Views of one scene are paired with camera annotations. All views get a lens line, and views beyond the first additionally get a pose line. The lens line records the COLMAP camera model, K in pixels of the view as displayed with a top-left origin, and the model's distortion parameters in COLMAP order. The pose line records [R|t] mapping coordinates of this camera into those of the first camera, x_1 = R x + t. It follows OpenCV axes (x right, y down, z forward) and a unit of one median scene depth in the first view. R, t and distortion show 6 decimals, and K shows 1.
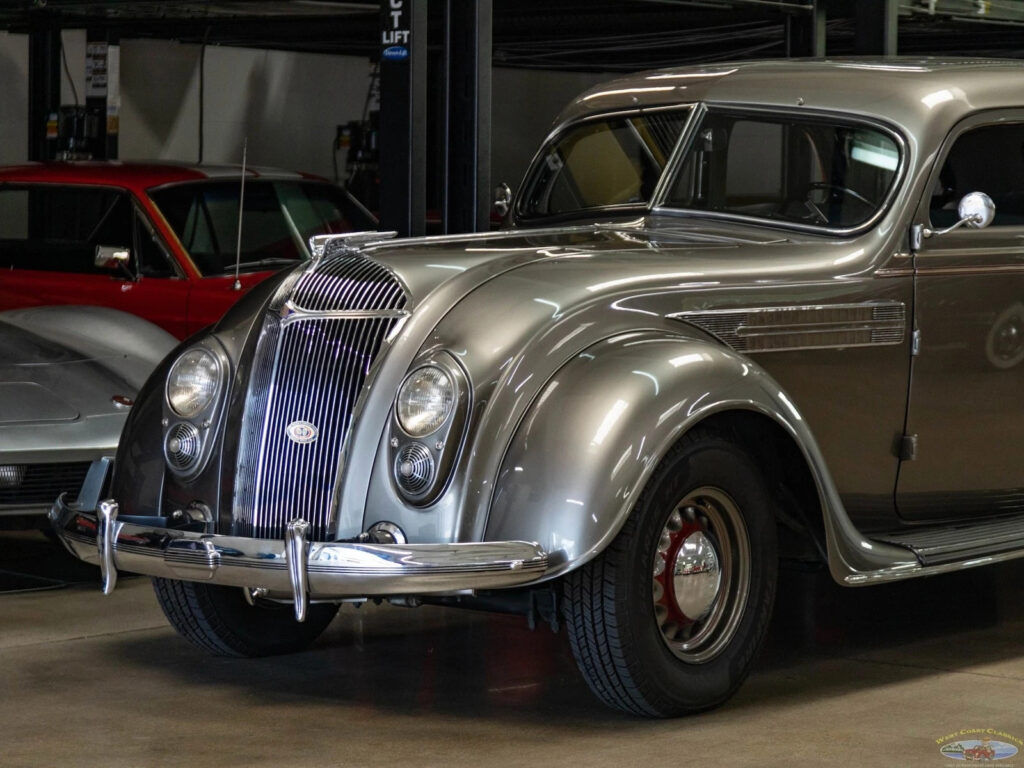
lens RADIAL K [[3260.6, 0, 512.0], [0, 3260.6, 384.0], [0, 0, 1]] dist [0.040865, -0.503790]
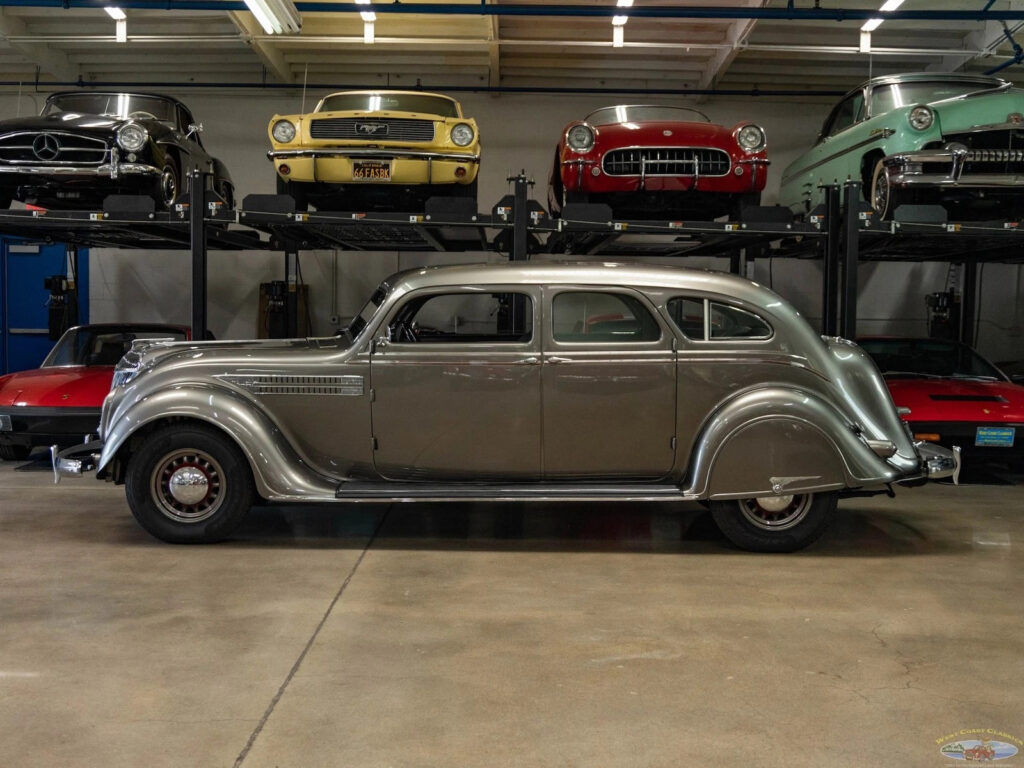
lens RADIAL K [[1306.4, 0, 512.0], [0, 1306.4, 384.0], [0, 0, 1]] dist [0.010937, -0.005039]
pose [[0.623616, 0.042432, -0.780579, 0.888546], [-0.054333, 0.998464, 0.010868, -0.036319], [0.779841, 0.035634, 0.624963, 0.556629]]
